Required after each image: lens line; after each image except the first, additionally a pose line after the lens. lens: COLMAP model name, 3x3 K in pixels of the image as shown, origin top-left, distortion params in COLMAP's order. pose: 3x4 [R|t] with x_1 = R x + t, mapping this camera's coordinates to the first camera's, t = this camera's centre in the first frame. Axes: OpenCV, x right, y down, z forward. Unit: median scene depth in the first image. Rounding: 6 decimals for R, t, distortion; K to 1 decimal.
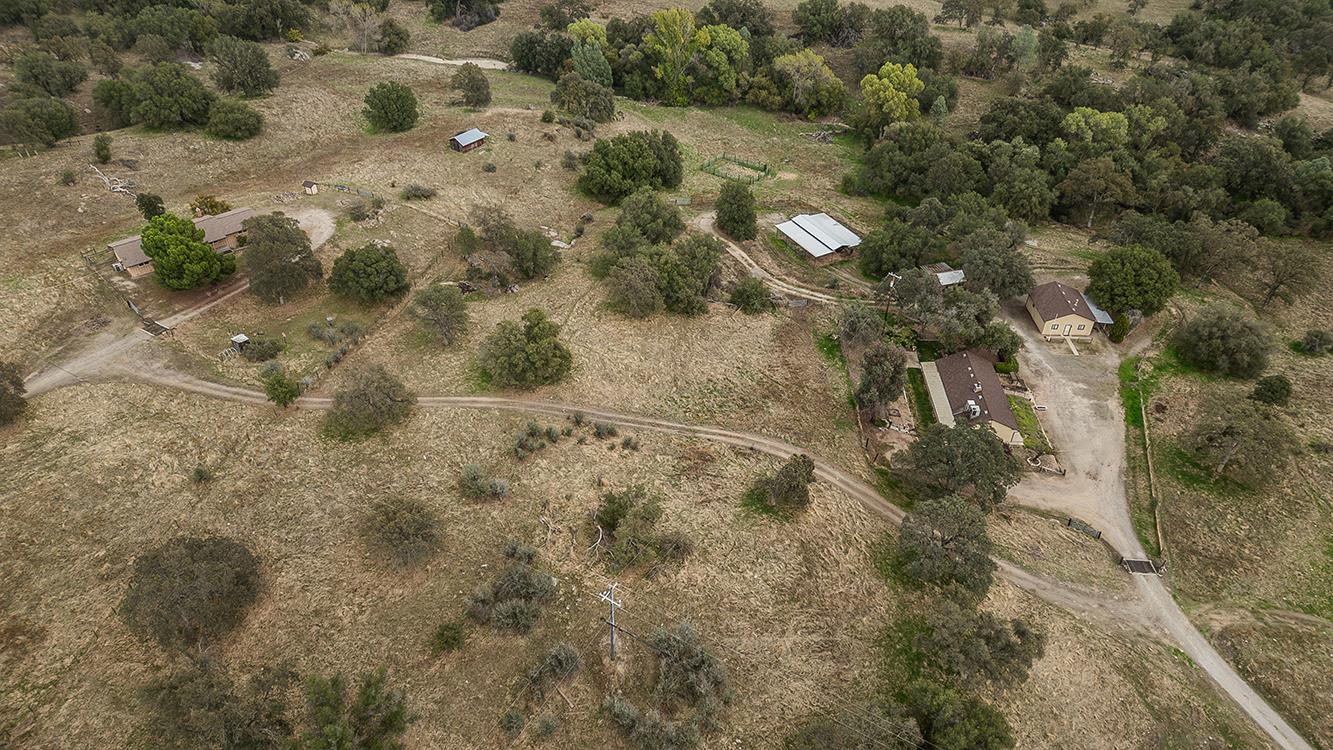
lens RADIAL K [[921.7, 0, 663.5], [0, 921.7, 375.4], [0, 0, 1]] dist [0.077001, -0.045672]
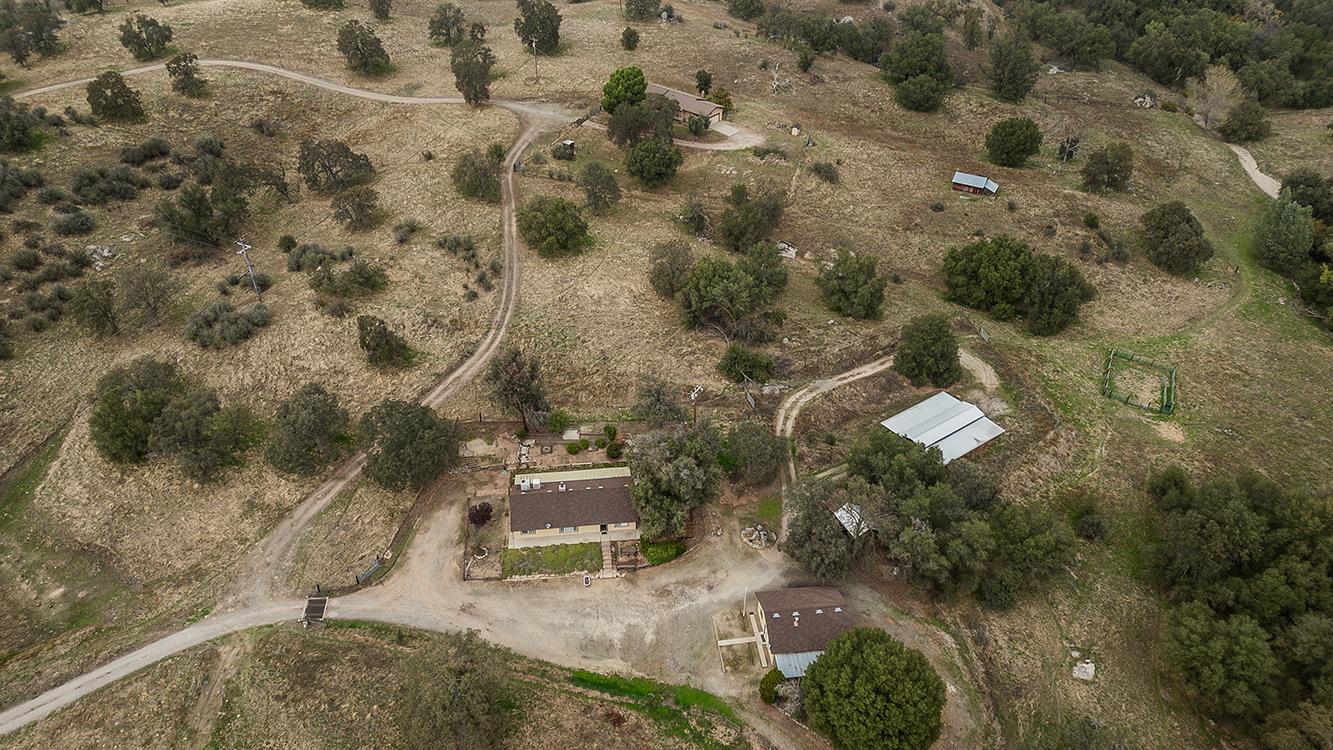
lens RADIAL K [[921.7, 0, 663.5], [0, 921.7, 375.4], [0, 0, 1]] dist [0.077001, -0.045672]
pose [[0.140715, 0.584124, -0.799374, 0.843224], [-0.611255, 0.686404, 0.393975, -0.398790], [0.778824, 0.433183, 0.453636, 0.522915]]
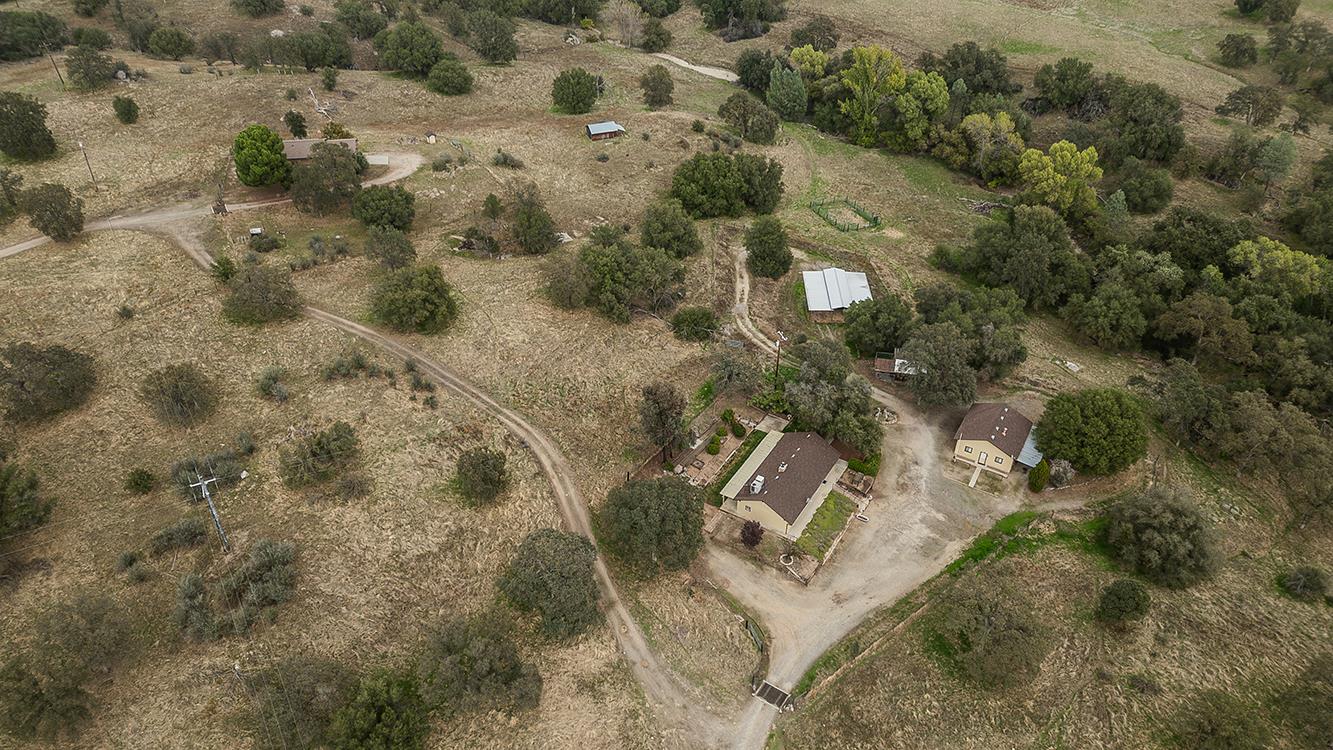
lens RADIAL K [[921.7, 0, 663.5], [0, 921.7, 375.4], [0, 0, 1]] dist [0.077001, -0.045672]
pose [[0.867413, 0.297772, -0.398655, 0.482323], [-0.307412, 0.950683, 0.041222, -0.063964], [0.391269, 0.086795, 0.916174, 0.086397]]
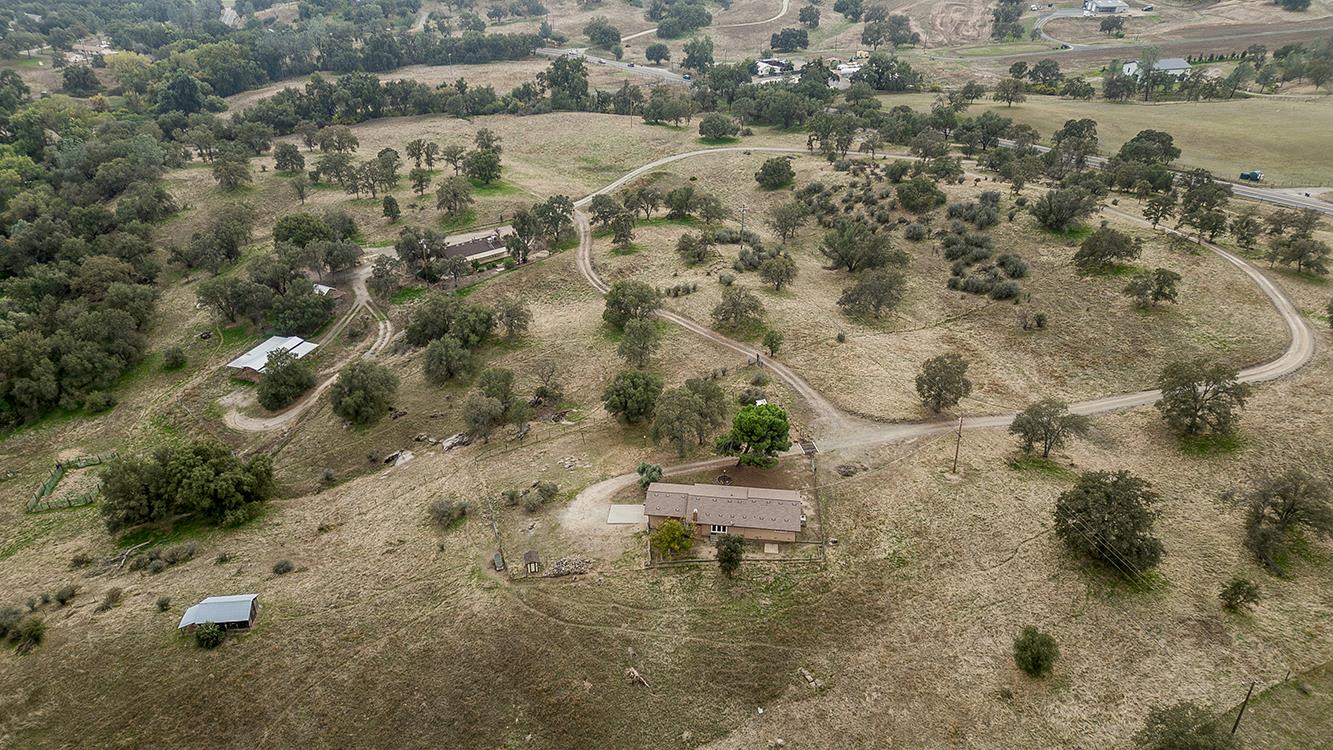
lens RADIAL K [[921.7, 0, 663.5], [0, 921.7, 375.4], [0, 0, 1]] dist [0.077001, -0.045672]
pose [[-0.666628, -0.378349, 0.642230, -0.965589], [0.447625, 0.485743, 0.750790, -0.867528], [-0.596019, 0.787976, -0.154451, 1.062858]]
